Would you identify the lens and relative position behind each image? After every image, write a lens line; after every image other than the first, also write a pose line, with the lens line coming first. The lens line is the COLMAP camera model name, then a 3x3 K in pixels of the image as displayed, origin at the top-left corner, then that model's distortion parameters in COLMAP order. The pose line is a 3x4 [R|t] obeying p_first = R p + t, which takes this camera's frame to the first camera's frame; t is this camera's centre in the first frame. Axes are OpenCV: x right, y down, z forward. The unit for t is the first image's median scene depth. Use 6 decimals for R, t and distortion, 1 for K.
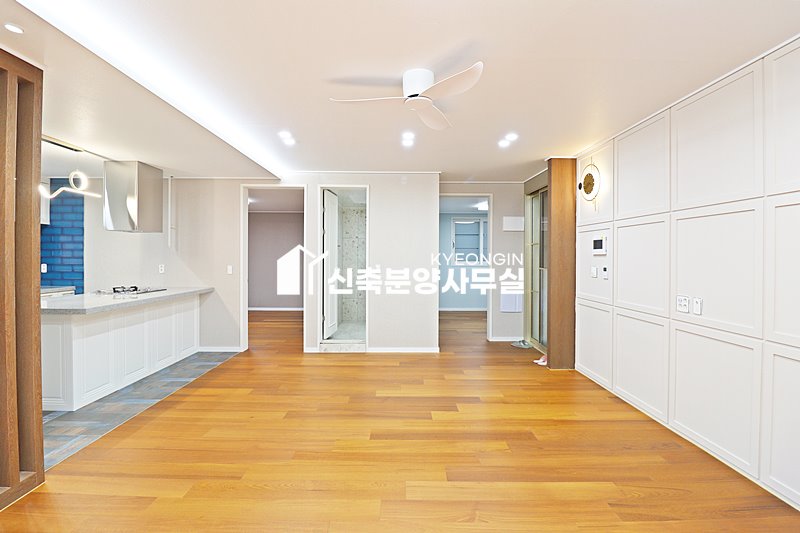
lens RADIAL K [[370.6, 0, 399.1], [0, 370.6, 257.8], [0, 0, 1]] dist [-0.000675, -0.012425]
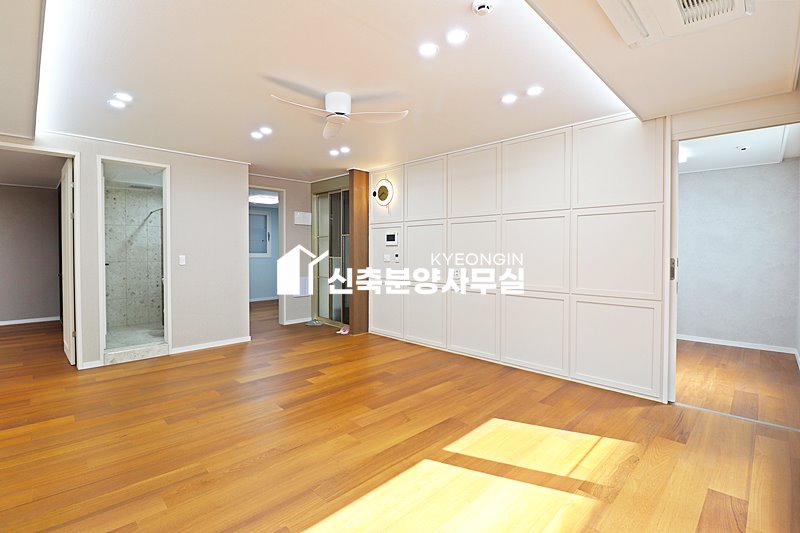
lens RADIAL K [[370.7, 0, 395.2], [0, 370.7, 257.7], [0, 0, 1]] dist [-0.001977, -0.012127]
pose [[0.716990, -0.014934, 0.696923, -0.391524], [0.003348, 0.999833, 0.017981, 0.012141], [-0.697075, -0.010559, 0.716920, -0.011708]]
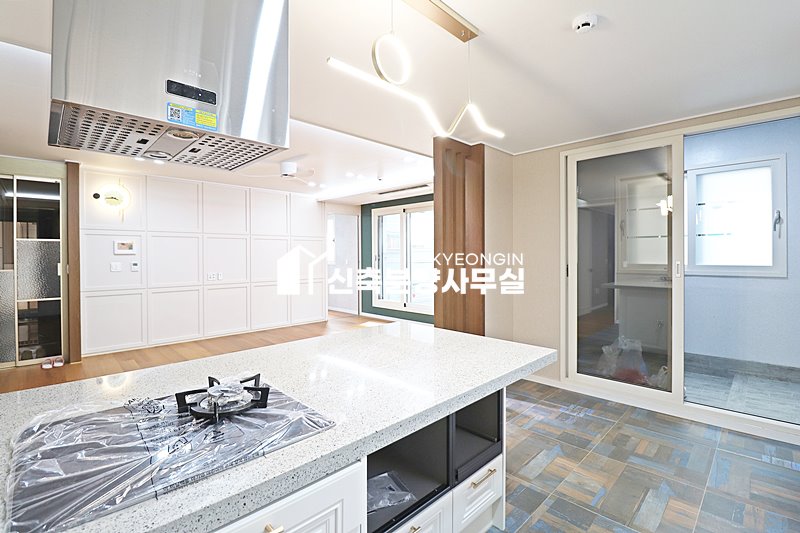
lens RADIAL K [[372.1, 0, 400.6], [0, 372.1, 259.7], [0, 0, 1]] dist [-0.003807, -0.011853]
pose [[-0.697697, -0.010777, 0.716312, -1.033856], [0.004534, 0.999800, 0.019458, -0.008649], [-0.716378, 0.016823, -0.697509, 1.128593]]
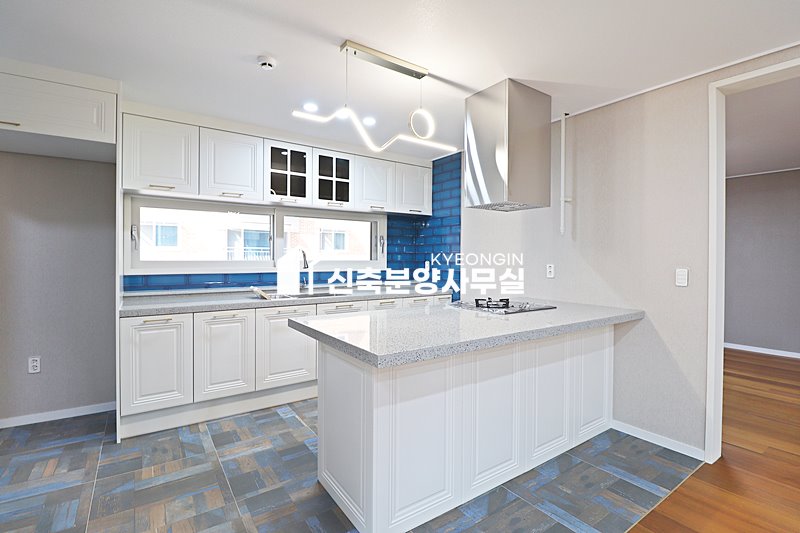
lens RADIAL K [[372.1, 0, 400.6], [0, 372.1, 259.7], [0, 0, 1]] dist [-0.003807, -0.011853]
pose [[0.561028, 0.004514, -0.827784, -0.335984], [-0.006935, 0.999976, 0.000753, 0.015883], [0.827768, 0.005318, 0.561046, 0.555195]]
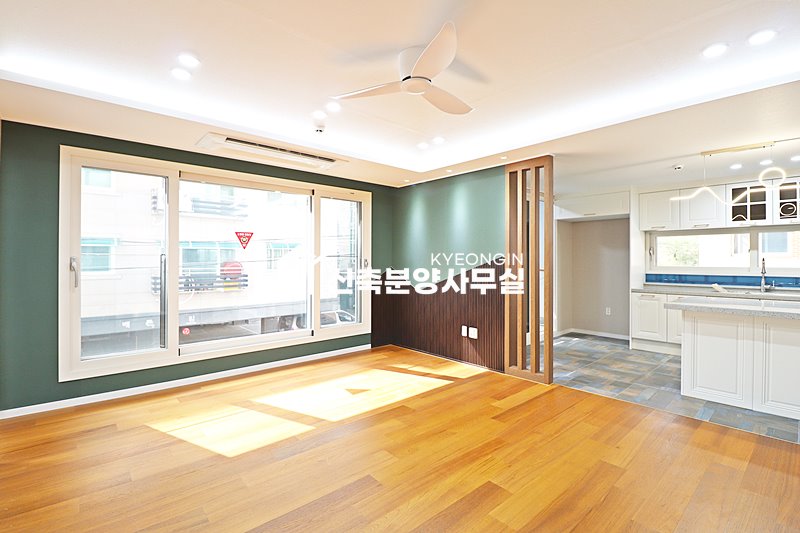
lens RADIAL K [[372.1, 0, 400.6], [0, 372.1, 259.7], [0, 0, 1]] dist [-0.003807, -0.011853]
pose [[-0.752449, -0.005789, -0.658625, 0.391970], [-0.006984, 0.999975, -0.000810, 0.005336], [0.658613, 0.003991, -0.752471, 0.962413]]
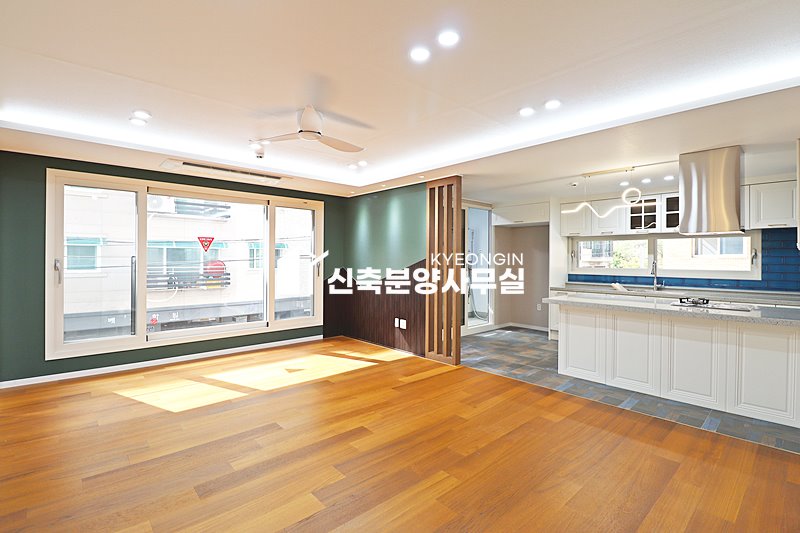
lens RADIAL K [[372.1, 0, 400.6], [0, 372.1, 259.7], [0, 0, 1]] dist [-0.003807, -0.011853]
pose [[-0.741745, -0.006906, -0.670646, 0.378848], [-0.011190, 0.999935, 0.002079, -0.006598], [0.670588, 0.009047, -0.741775, 1.229307]]
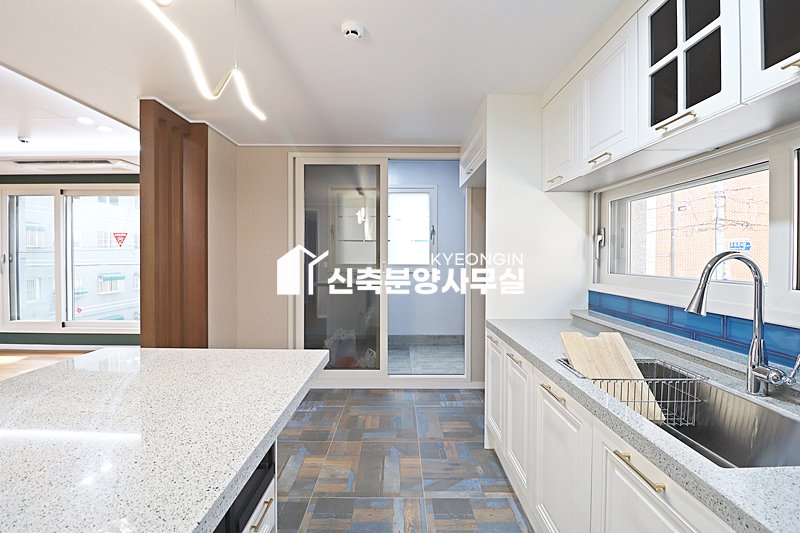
lens RADIAL K [[372.2, 0, 401.7], [0, 372.2, 262.0], [0, 0, 1]] dist [0.000235, -0.012544]
pose [[-0.999944, -0.007624, 0.007347, -0.944002], [-0.007471, 0.999760, 0.020615, -0.005535], [-0.007503, 0.020559, -0.999760, 1.124476]]
